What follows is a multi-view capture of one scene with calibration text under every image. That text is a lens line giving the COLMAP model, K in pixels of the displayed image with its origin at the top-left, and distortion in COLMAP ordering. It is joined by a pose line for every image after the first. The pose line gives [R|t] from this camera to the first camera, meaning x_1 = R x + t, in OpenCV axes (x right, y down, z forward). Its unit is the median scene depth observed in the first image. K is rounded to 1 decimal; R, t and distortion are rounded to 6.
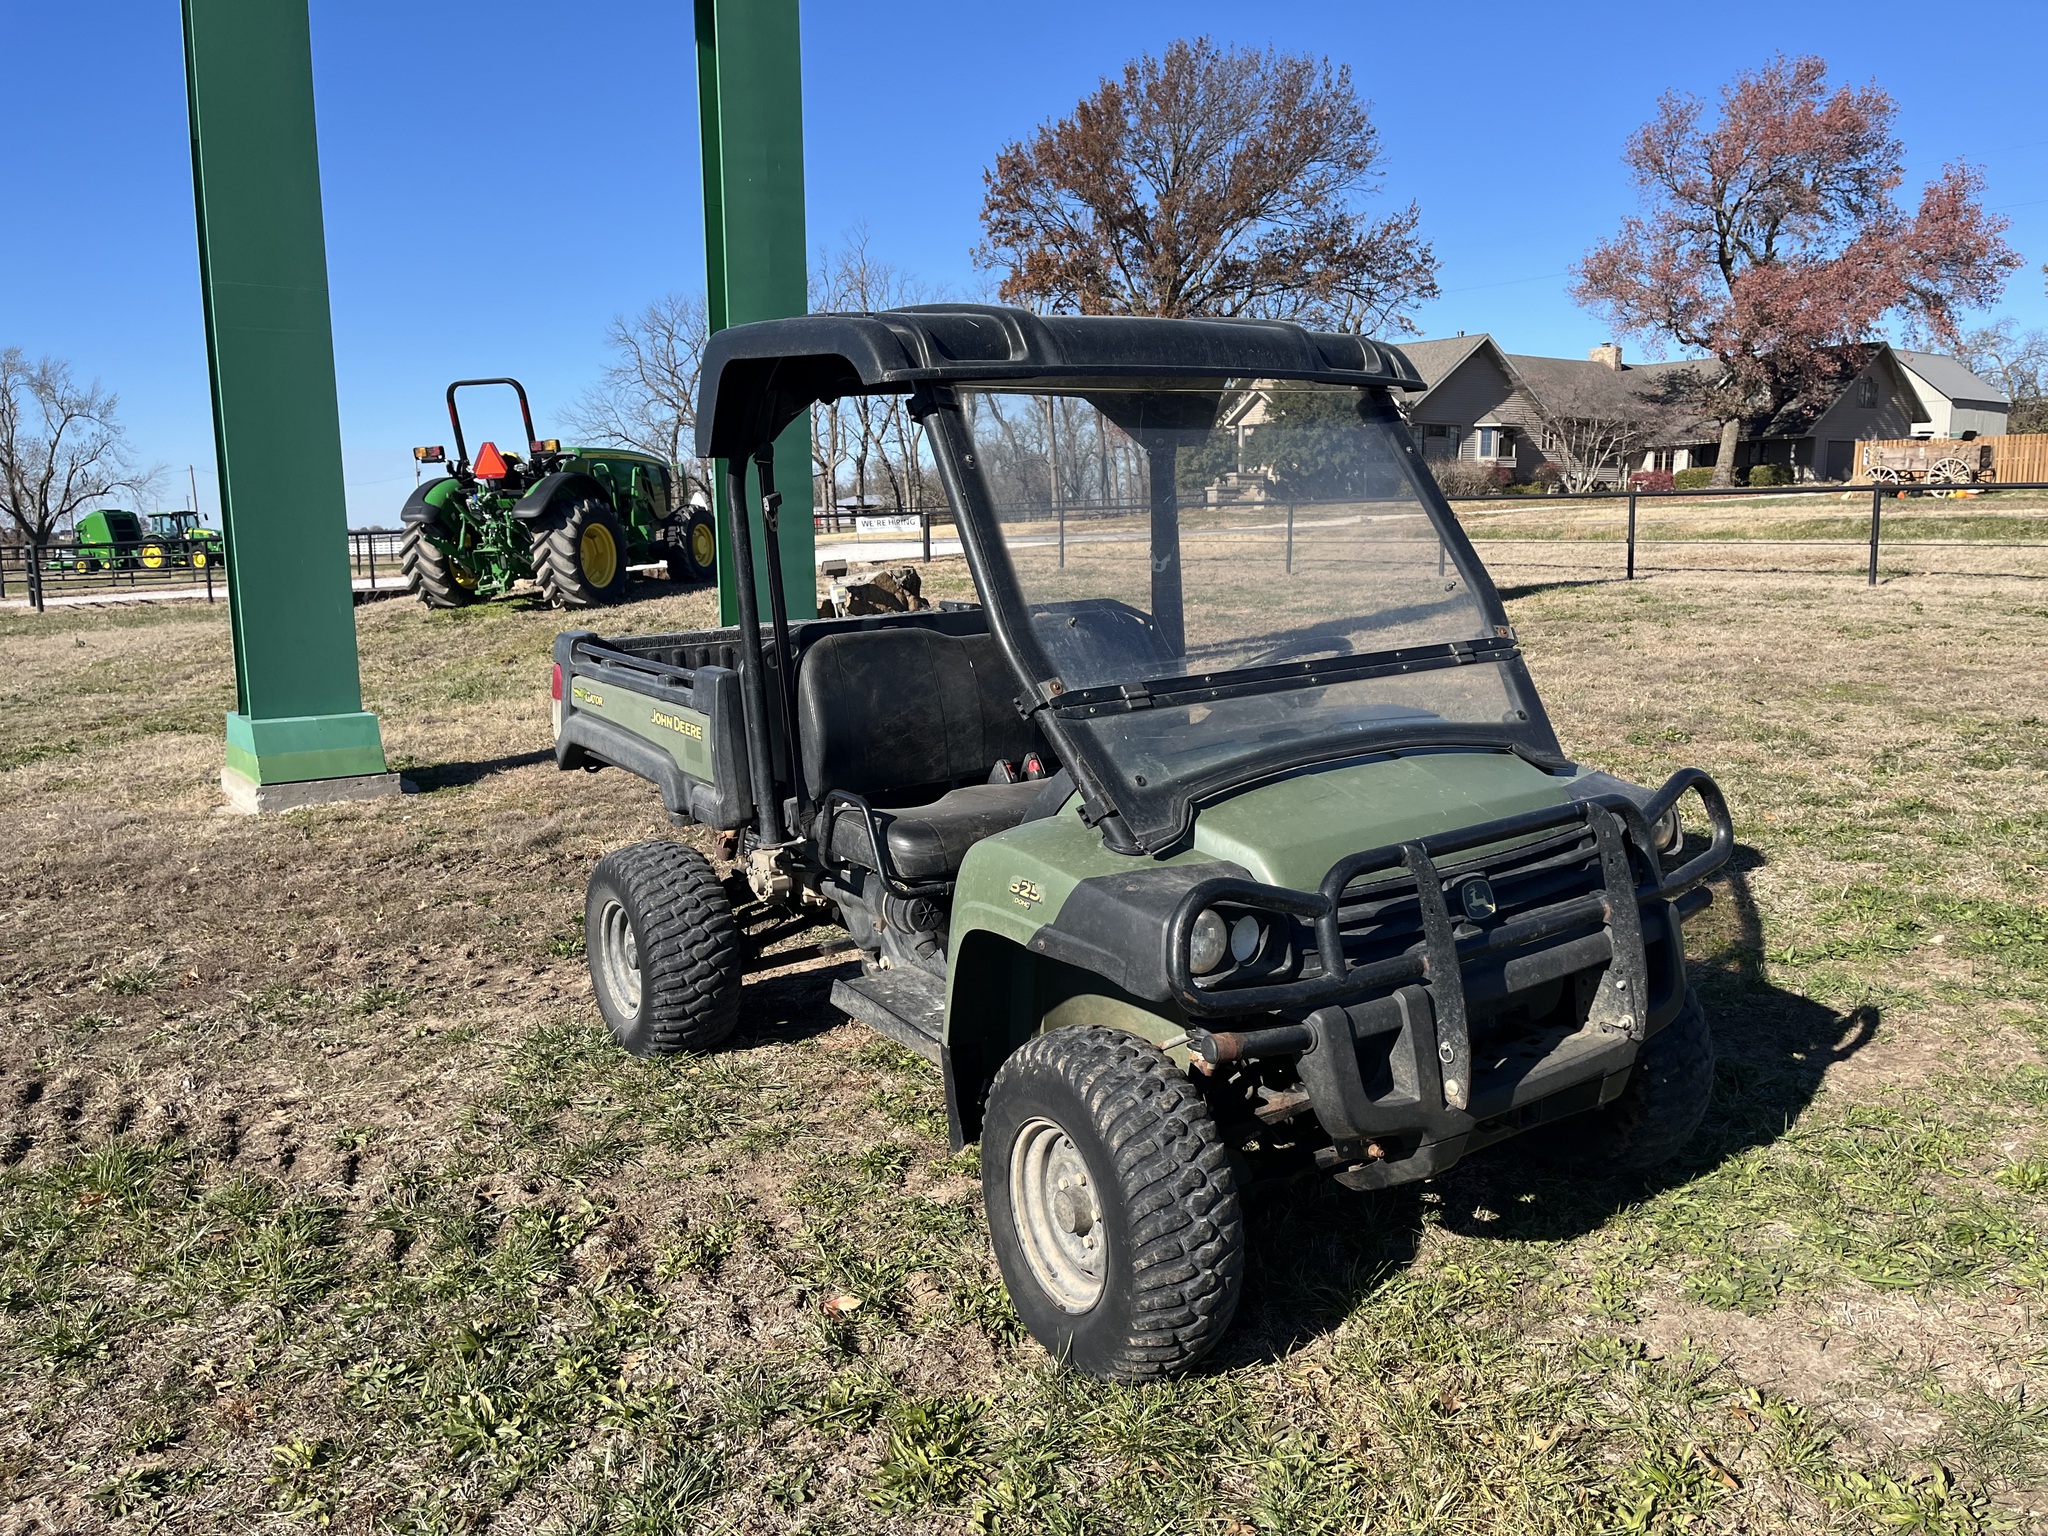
lens RADIAL K [[1560.4, 0, 1017.3], [0, 1560.4, 758.2], [0, 0, 1]] dist [0.056762, -0.086818]
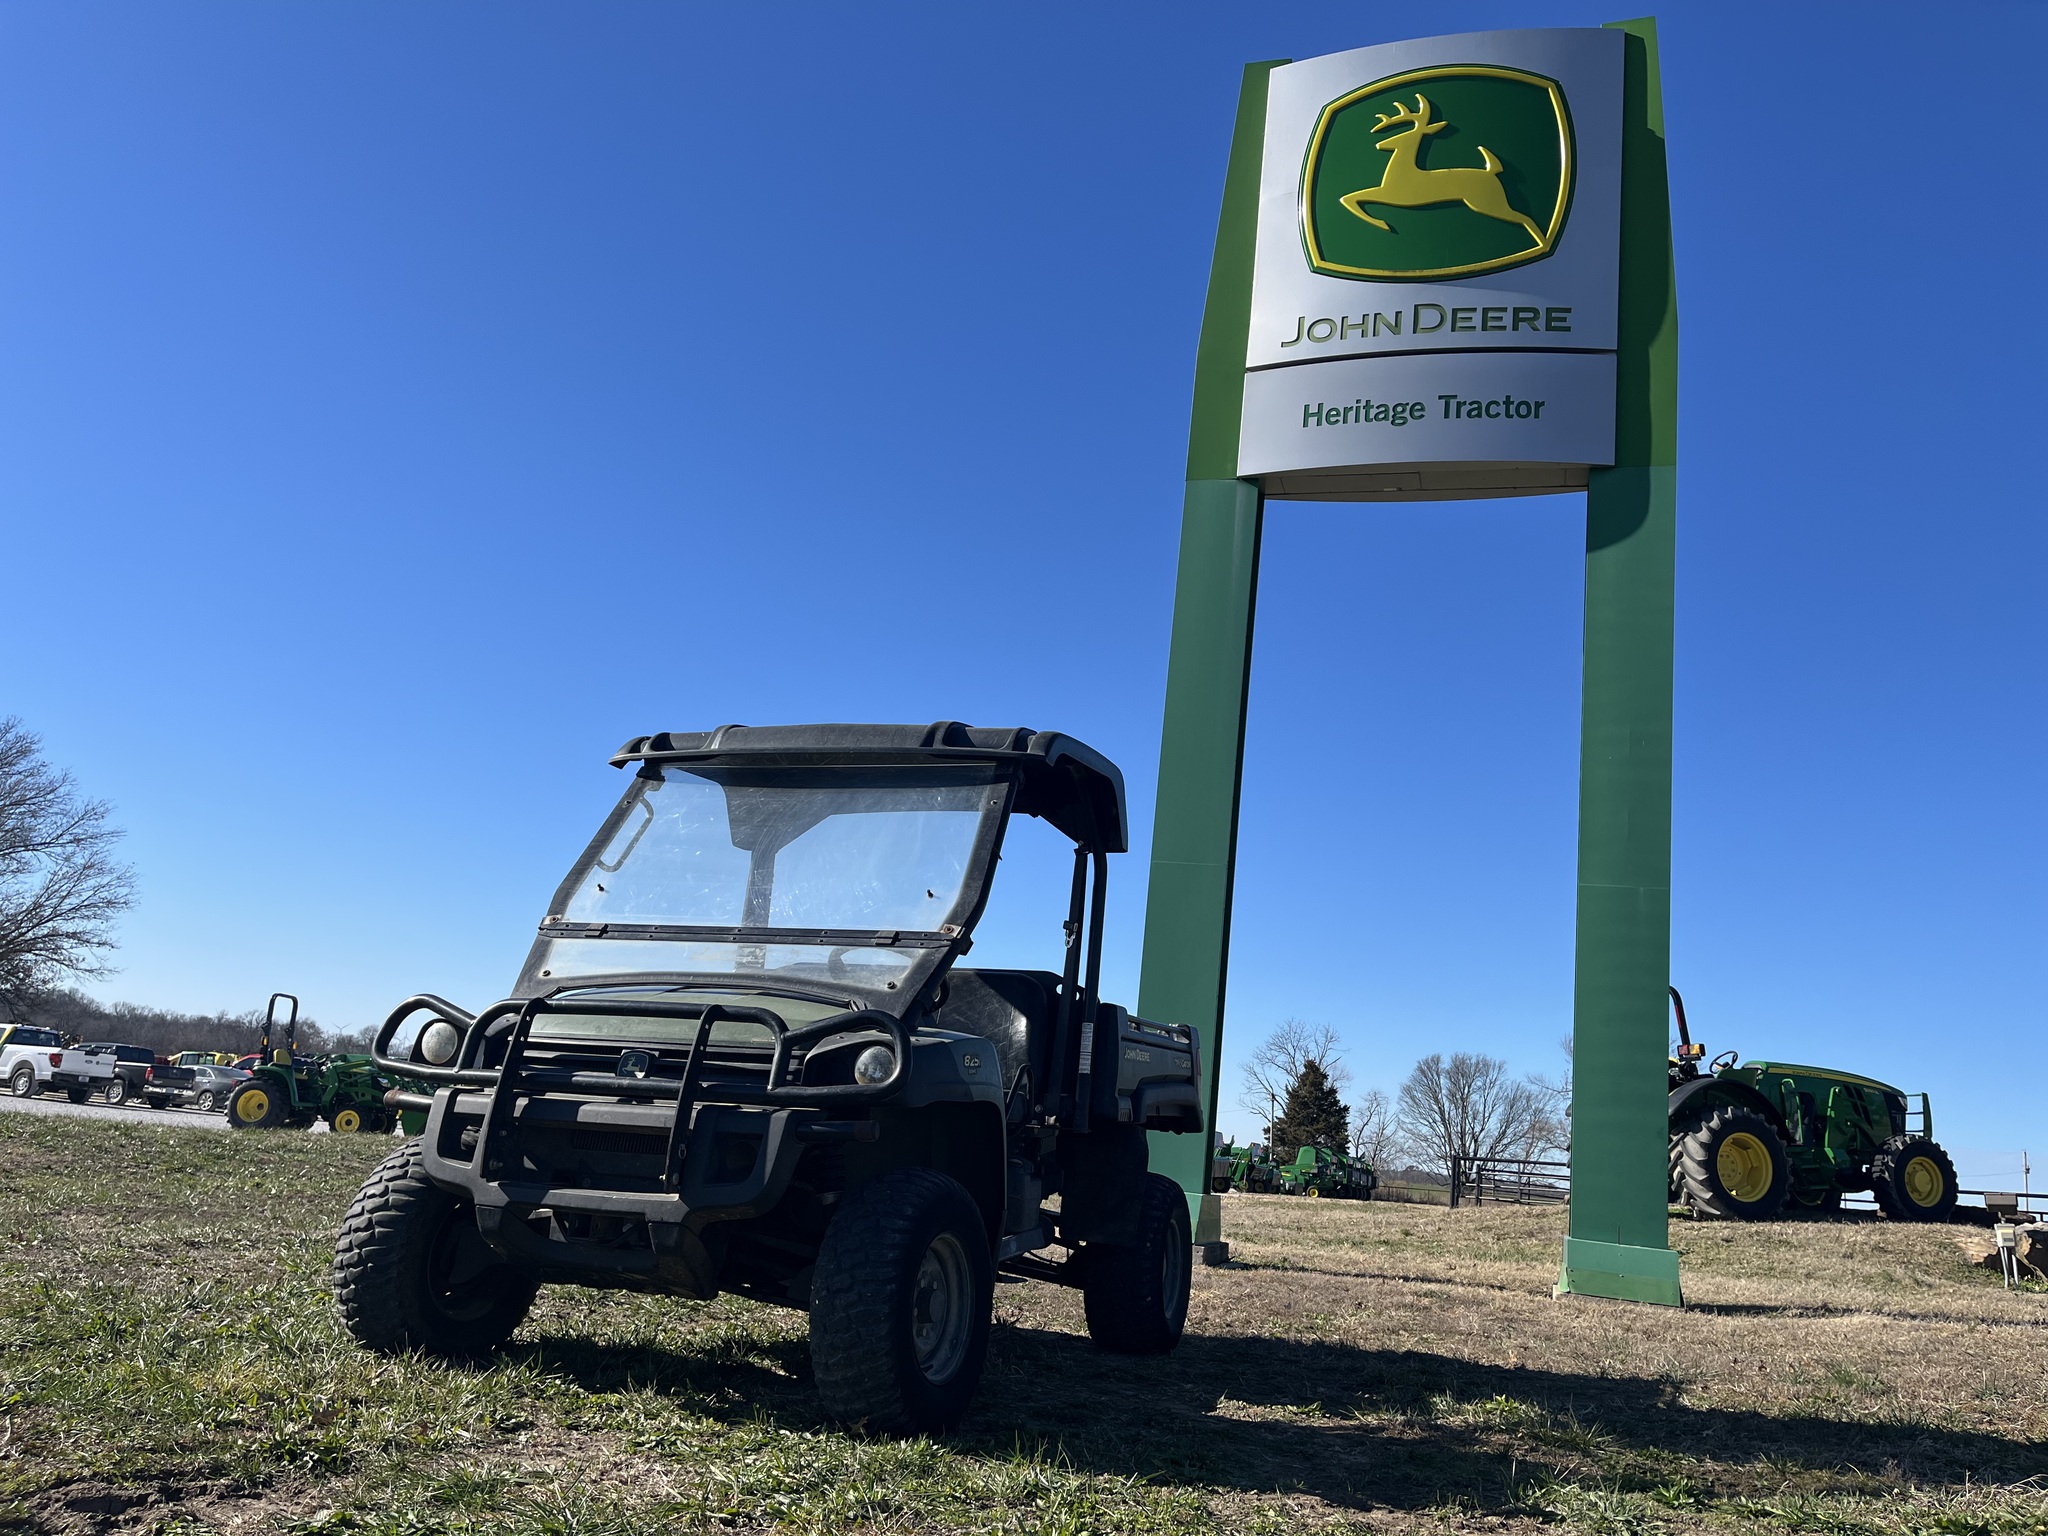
lens RADIAL K [[1560.4, 0, 1042.1], [0, 1560.4, 740.3], [0, 0, 1]] dist [0.056762, -0.086818]
pose [[0.573517, -0.133712, -0.808207, 0.266893], [-0.229352, 0.920924, -0.315112, 0.028201], [0.786432, 0.366087, 0.497499, 0.084332]]
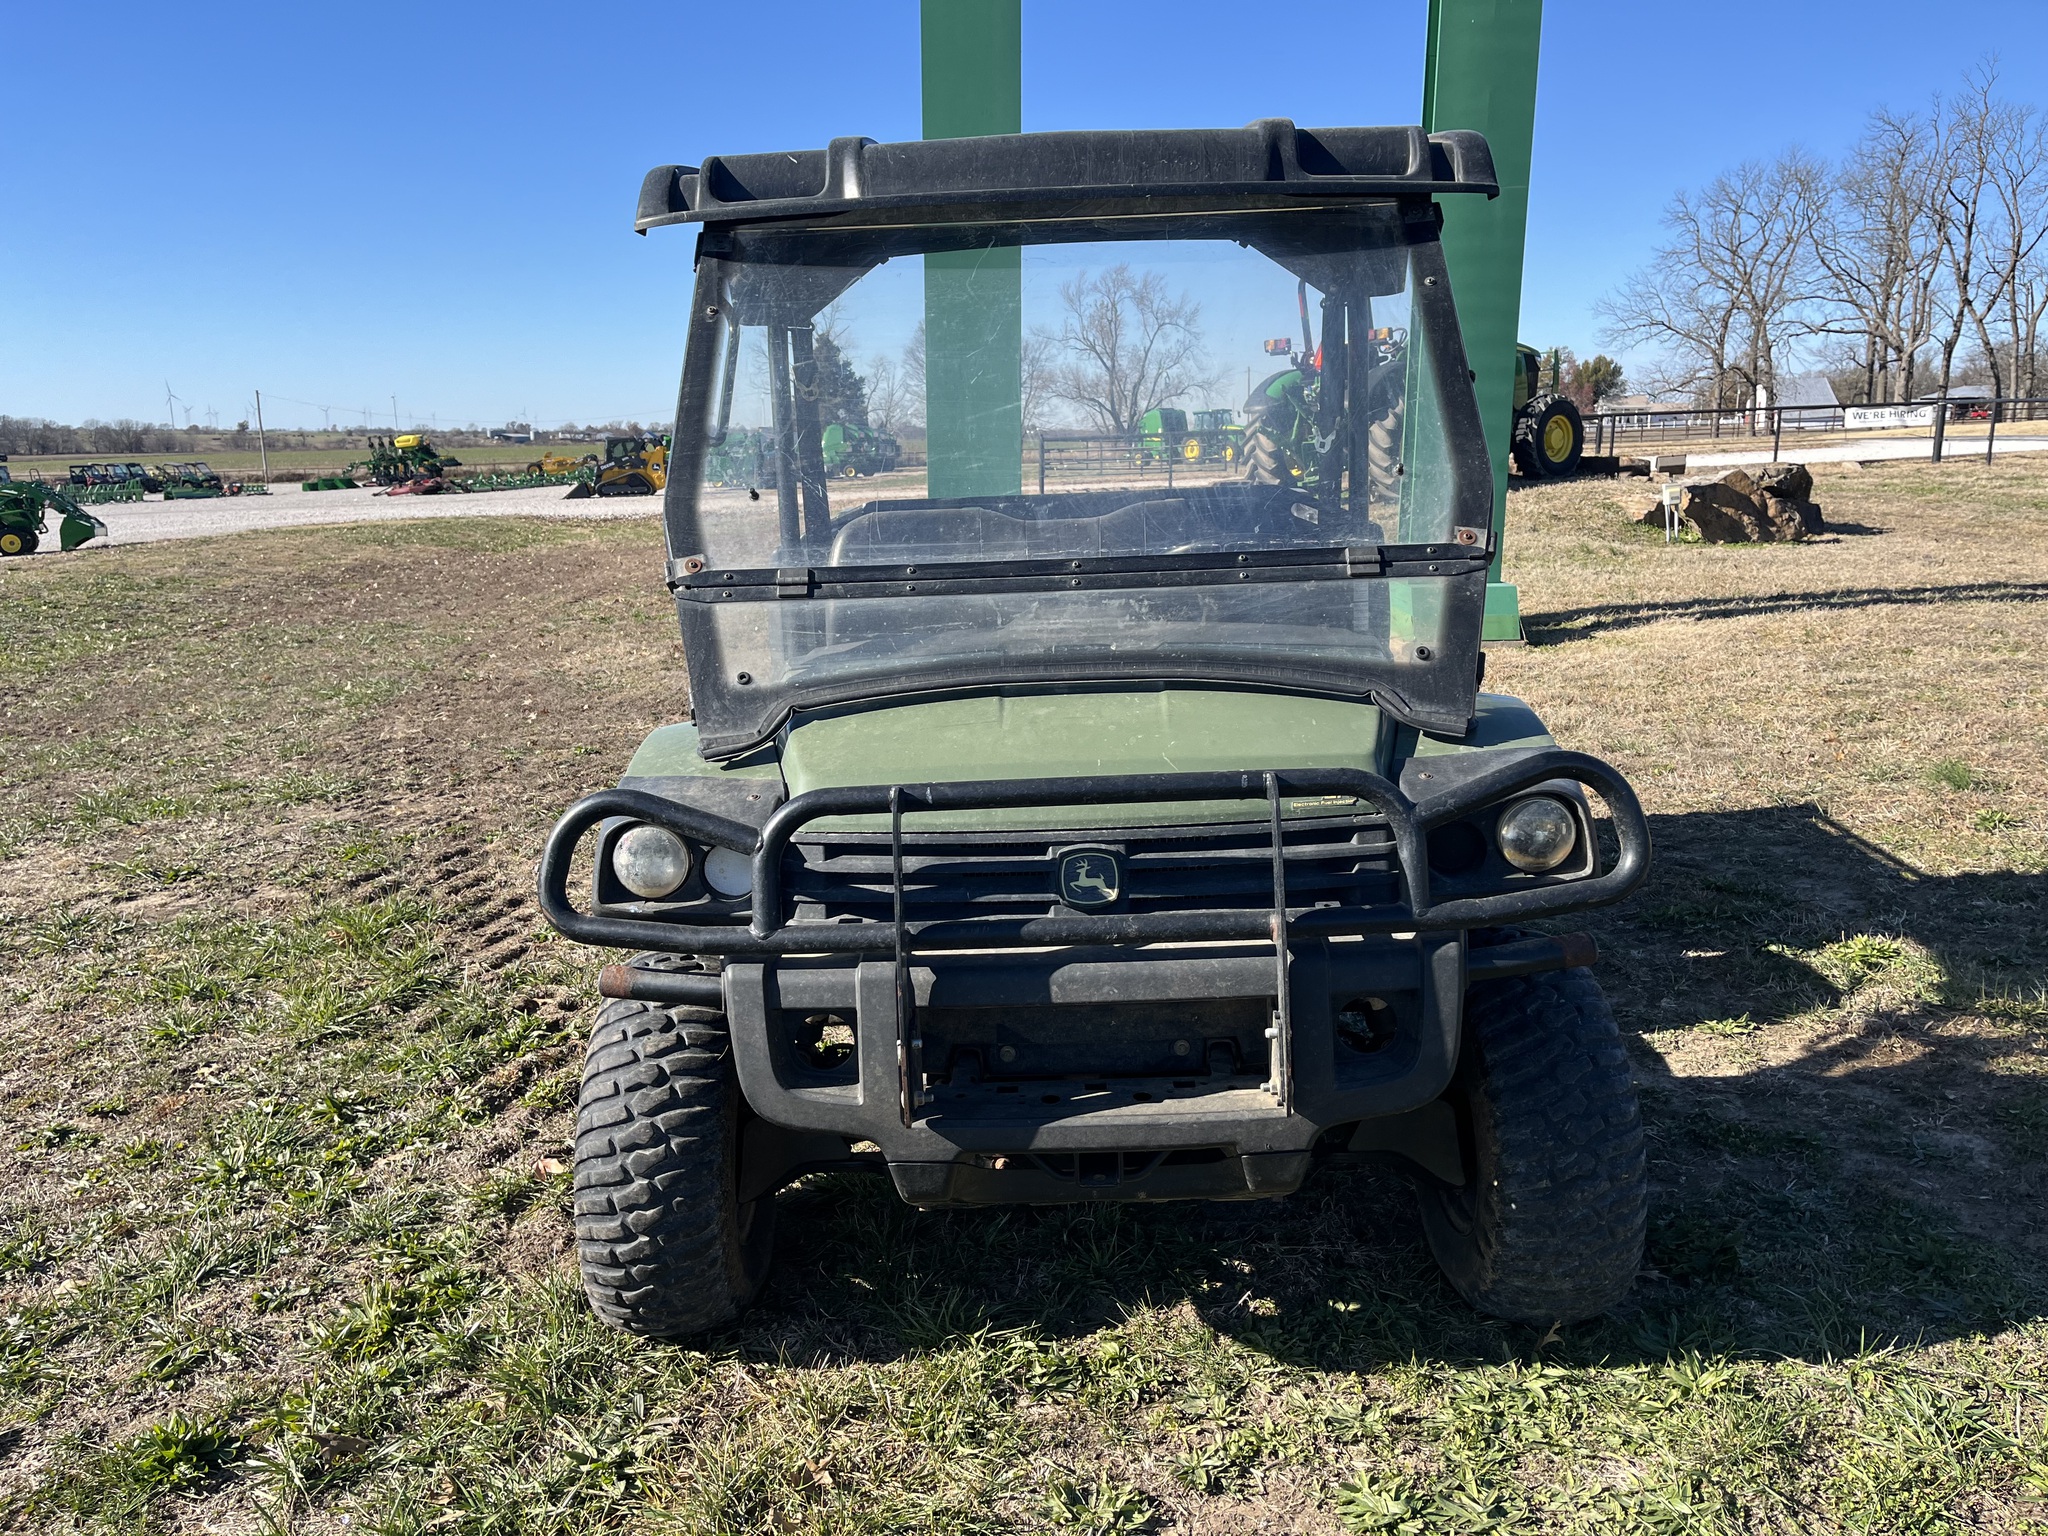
lens RADIAL K [[1560.4, 0, 1019.6], [0, 1560.4, 761.0], [0, 0, 1]] dist [0.056762, -0.086818]
pose [[0.797573, 0.130861, -0.588857, 0.118787], [-0.092407, 0.991169, 0.095105, -0.006048], [0.596102, -0.021439, 0.802622, 0.062966]]
